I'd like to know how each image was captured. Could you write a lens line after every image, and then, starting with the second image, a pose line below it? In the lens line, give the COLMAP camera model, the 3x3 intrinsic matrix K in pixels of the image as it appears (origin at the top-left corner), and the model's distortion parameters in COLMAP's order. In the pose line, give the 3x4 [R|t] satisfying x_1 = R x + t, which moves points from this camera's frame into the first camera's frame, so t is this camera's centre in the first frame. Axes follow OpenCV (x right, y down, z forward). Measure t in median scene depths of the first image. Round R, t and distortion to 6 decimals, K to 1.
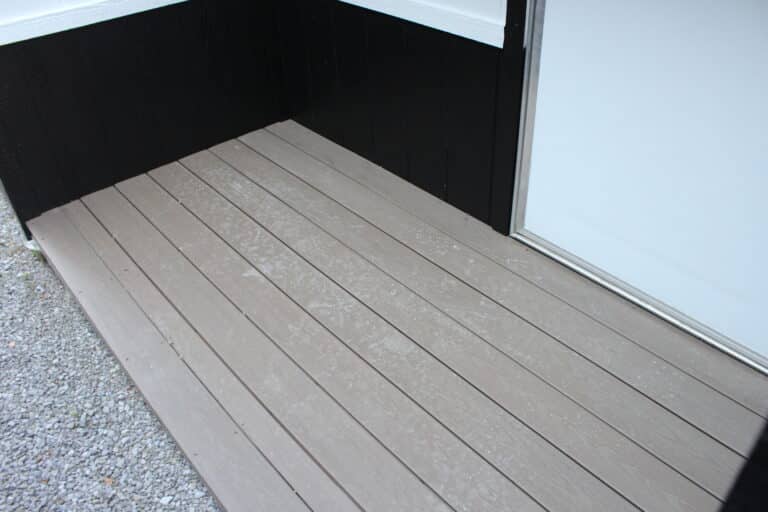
lens RADIAL K [[645.7, 0, 383.7], [0, 645.7, 276.4], [0, 0, 1]] dist [-0.165271, 0.167862]
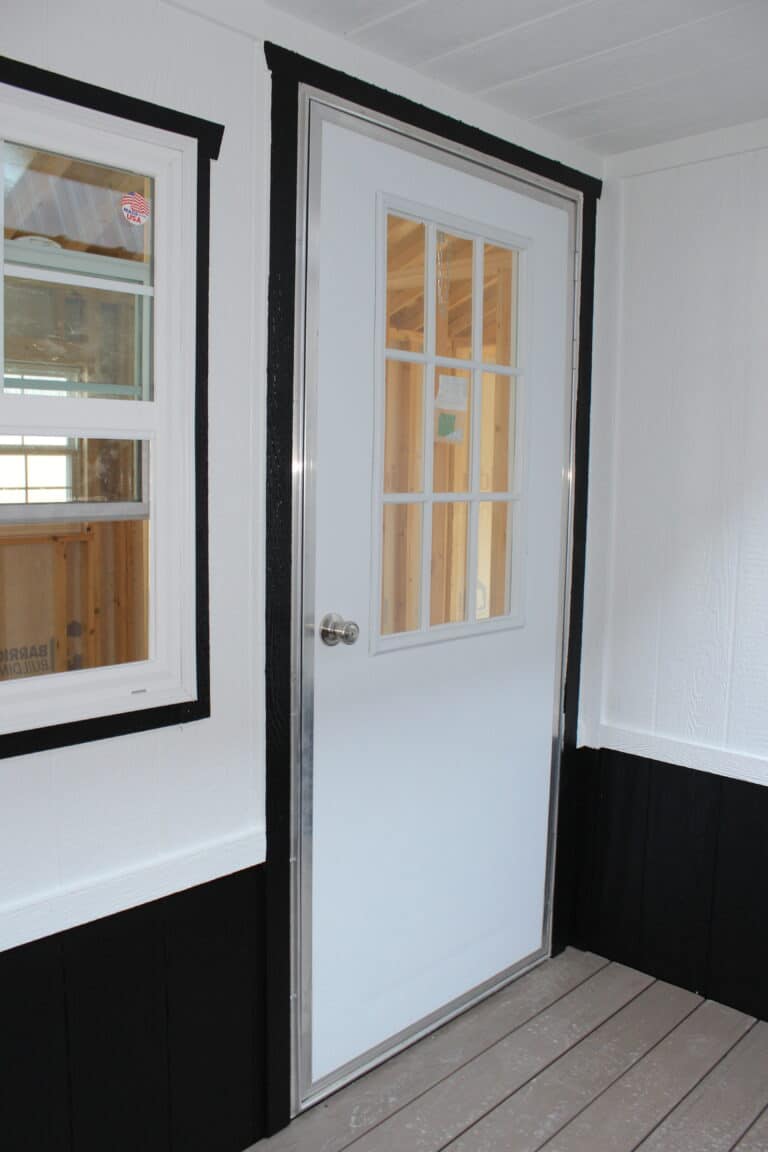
lens RADIAL K [[955.4, 0, 375.7], [0, 955.4, 576.9], [0, 0, 1]] dist [-0.159965, 0.135364]
pose [[-0.095732, -0.069975, 0.992945, -0.801883], [0.608824, 0.785068, 0.114023, -0.634639], [-0.787508, 0.615444, -0.032554, 0.732696]]
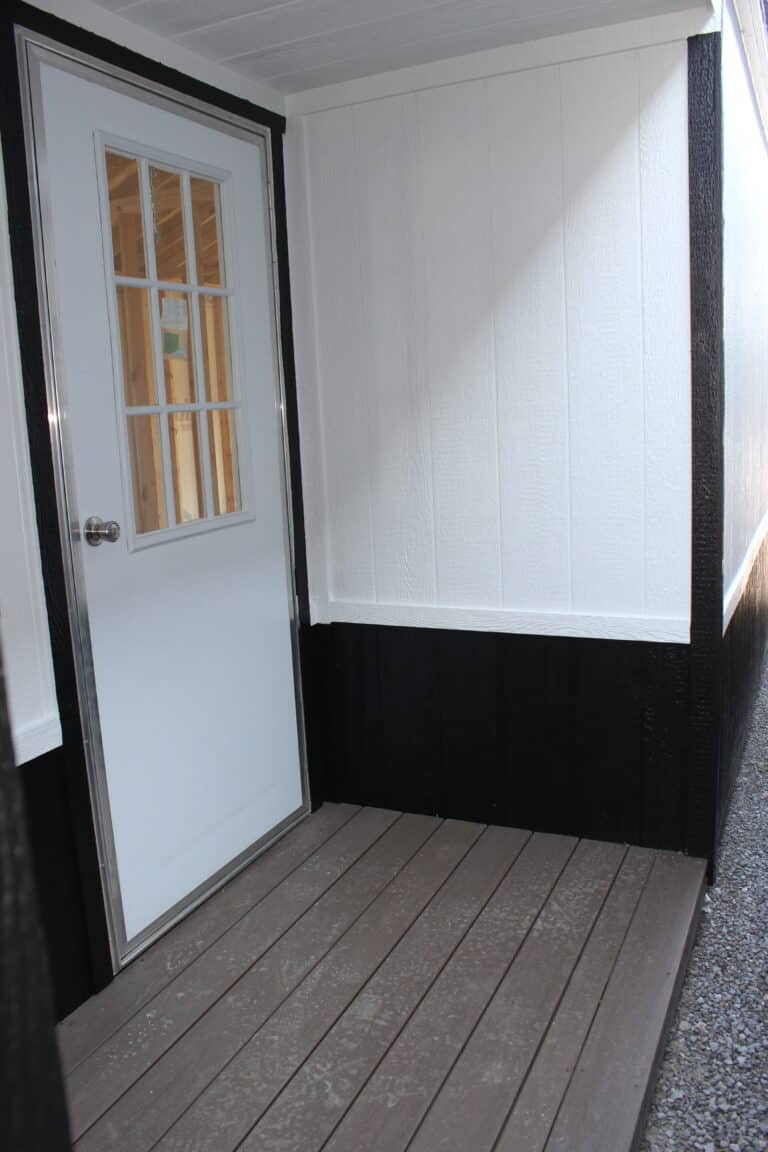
lens RADIAL K [[955.4, 0, 375.7], [0, 955.4, 576.9], [0, 0, 1]] dist [-0.159965, 0.135364]
pose [[-0.409213, -0.106585, 0.906192, -0.950374], [0.617512, 0.698803, 0.361045, -0.663795], [-0.671732, 0.707328, -0.220142, 0.832794]]
